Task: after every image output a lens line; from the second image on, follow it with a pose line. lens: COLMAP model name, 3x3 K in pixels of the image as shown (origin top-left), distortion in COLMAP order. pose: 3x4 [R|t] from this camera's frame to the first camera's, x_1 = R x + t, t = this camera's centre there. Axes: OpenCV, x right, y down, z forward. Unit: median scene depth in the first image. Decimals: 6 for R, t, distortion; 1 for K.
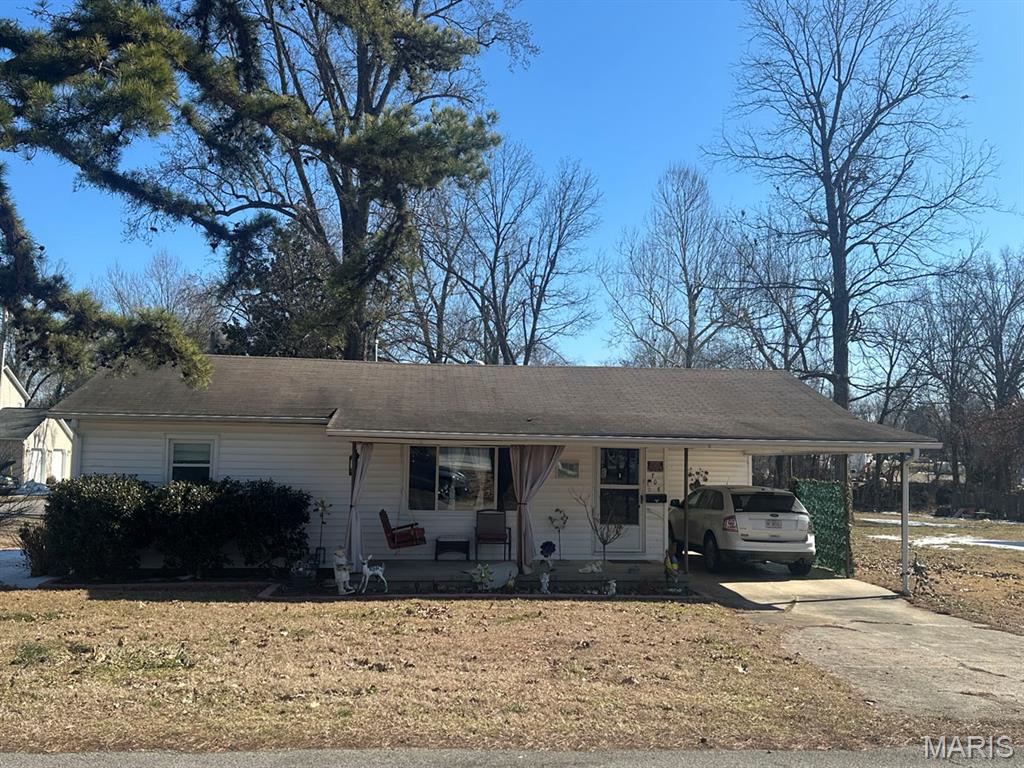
lens RADIAL K [[972.6, 0, 513.2], [0, 972.6, 382.7], [0, 0, 1]] dist [0.087247, 0.000000]
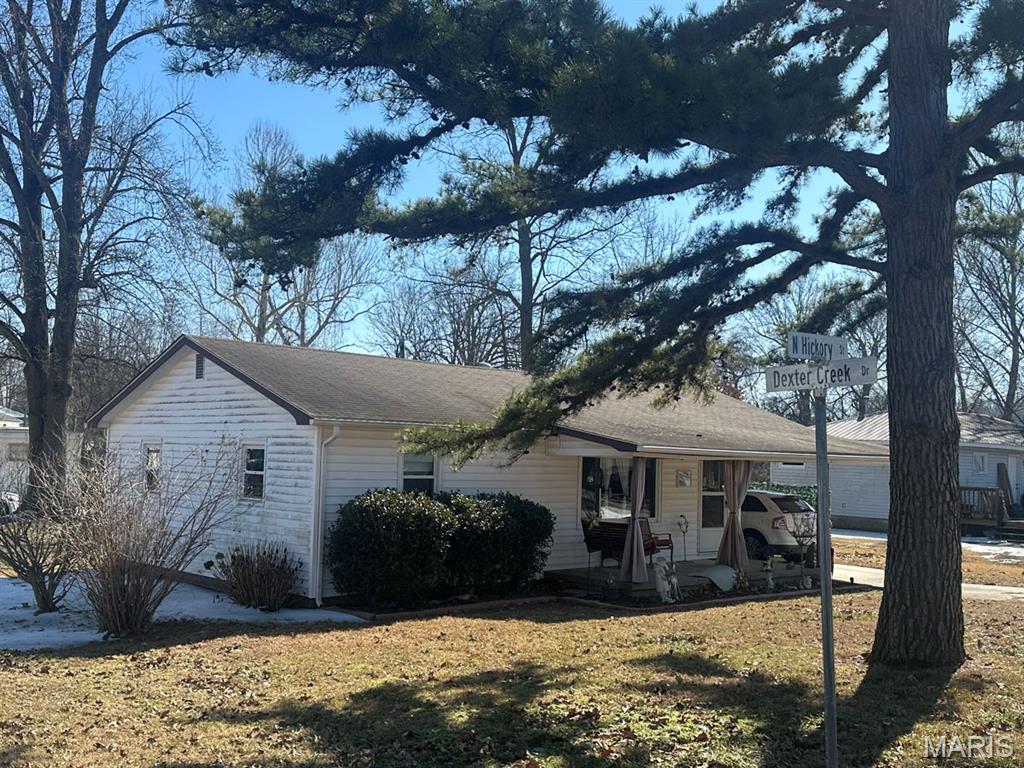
lens RADIAL K [[1084.0, 0, 517.3], [0, 1084.0, 386.5], [0, 0, 1]] dist [0.096793, 0.000000]
pose [[0.797633, 0.044378, 0.601508, -0.841388], [-0.063011, 0.997963, 0.009929, -0.015473], [-0.599842, -0.045821, 0.798805, 0.134897]]
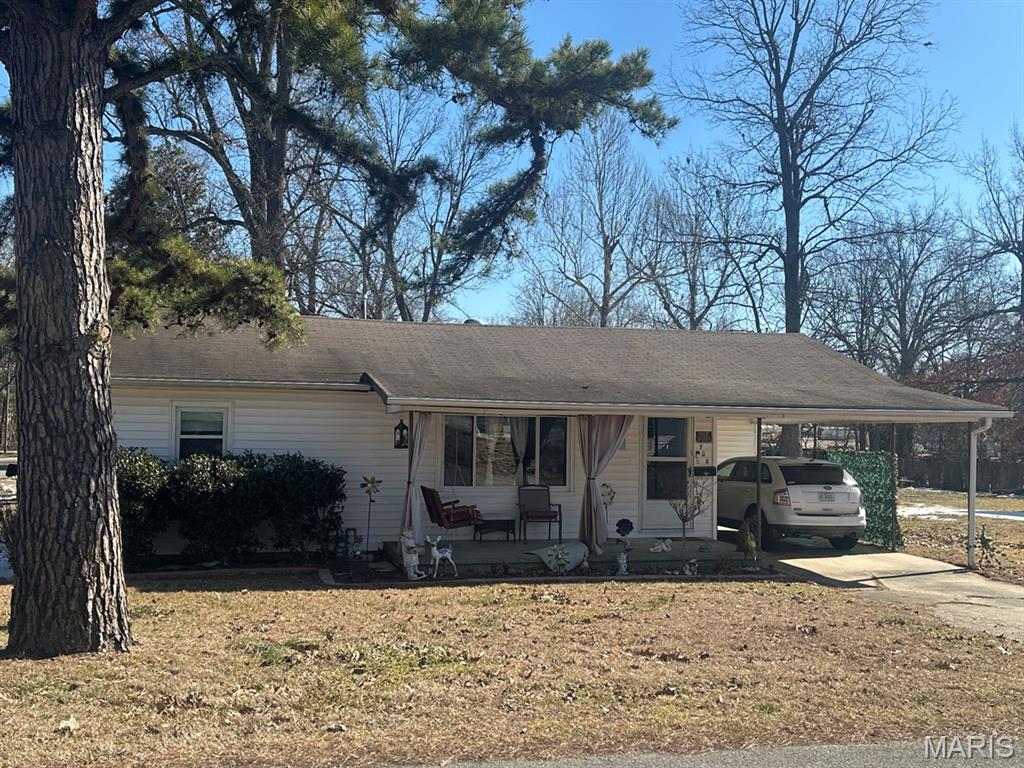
lens RADIAL K [[1084.0, 0, 511.9], [0, 1084.0, 382.4], [0, 0, 1]] dist [0.096793, 0.000000]
pose [[0.990333, 0.003961, 0.138656, -0.181063], [-0.009270, 0.999248, 0.037662, -0.003475], [-0.138403, -0.038583, 0.989624, 0.001096]]
